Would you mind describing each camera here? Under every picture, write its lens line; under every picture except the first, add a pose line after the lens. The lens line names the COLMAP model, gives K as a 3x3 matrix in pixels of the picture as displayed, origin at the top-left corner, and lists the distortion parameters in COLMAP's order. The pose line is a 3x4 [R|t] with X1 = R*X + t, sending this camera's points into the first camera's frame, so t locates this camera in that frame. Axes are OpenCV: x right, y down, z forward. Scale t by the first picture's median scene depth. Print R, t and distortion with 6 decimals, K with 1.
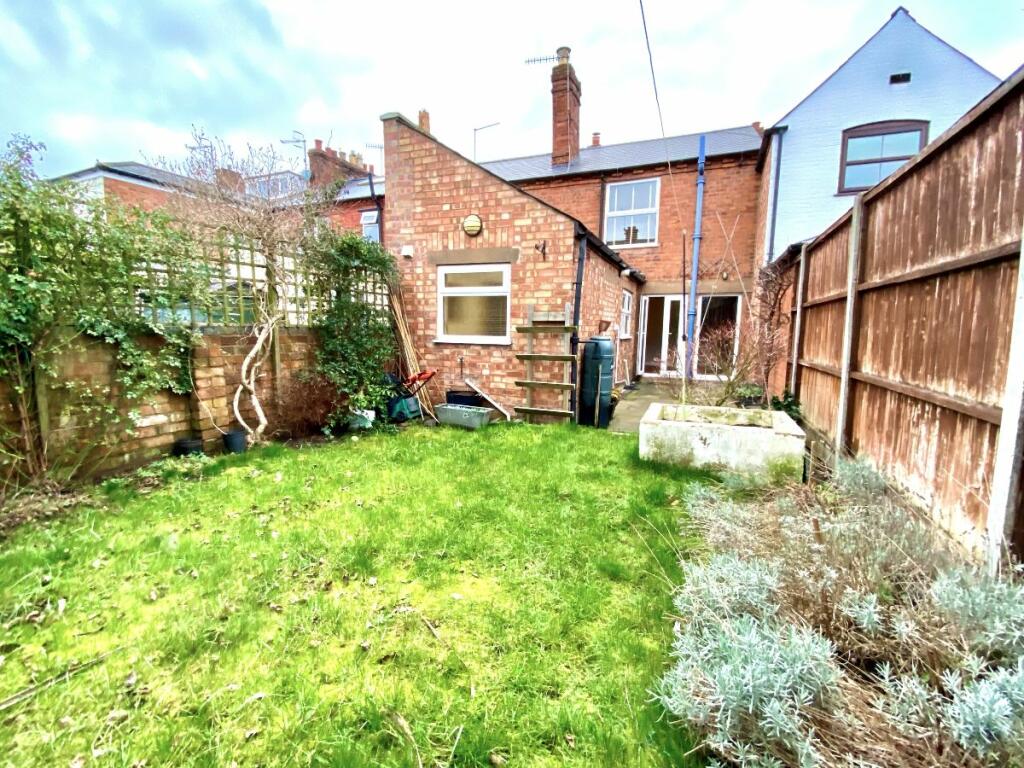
lens RADIAL K [[417.3, 0, 513.3], [0, 417.3, 384.2], [0, 0, 1]] dist [0.014127, -0.000223]
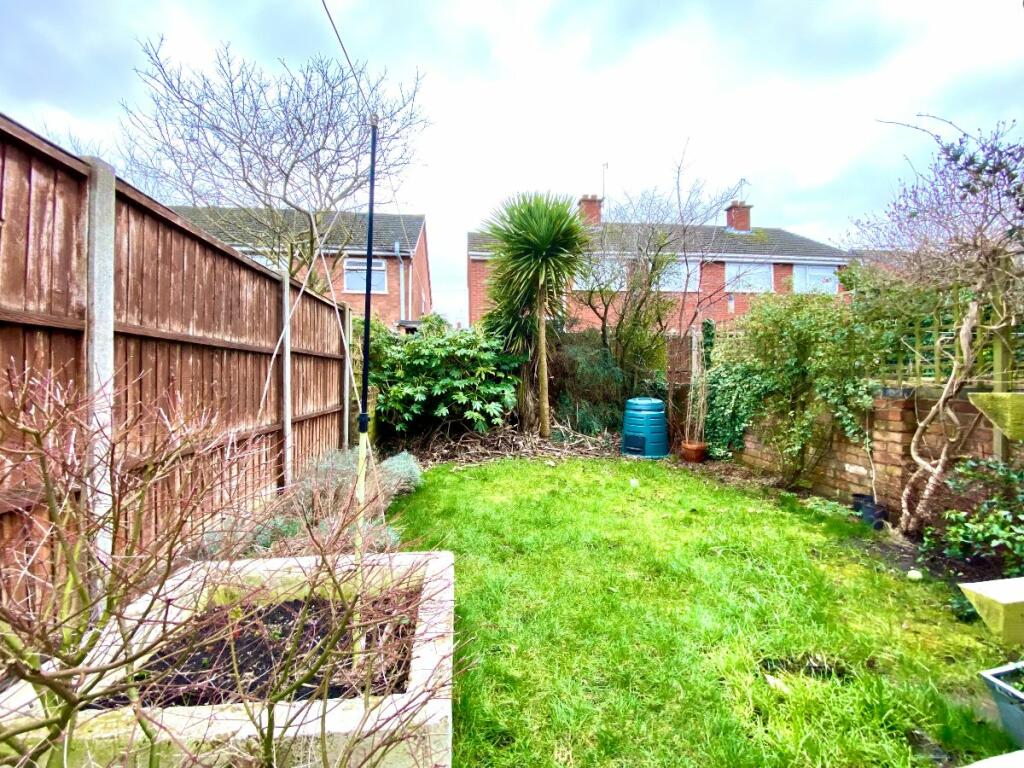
lens RADIAL K [[417.3, 0, 512.0], [0, 417.3, 380.9], [0, 0, 1]] dist [0.014127, -0.000223]
pose [[-0.858458, -0.007489, -0.512829, 0.539393], [-0.070241, 0.992189, 0.103091, -0.208599], [0.508052, 0.124520, -0.852278, 1.492124]]
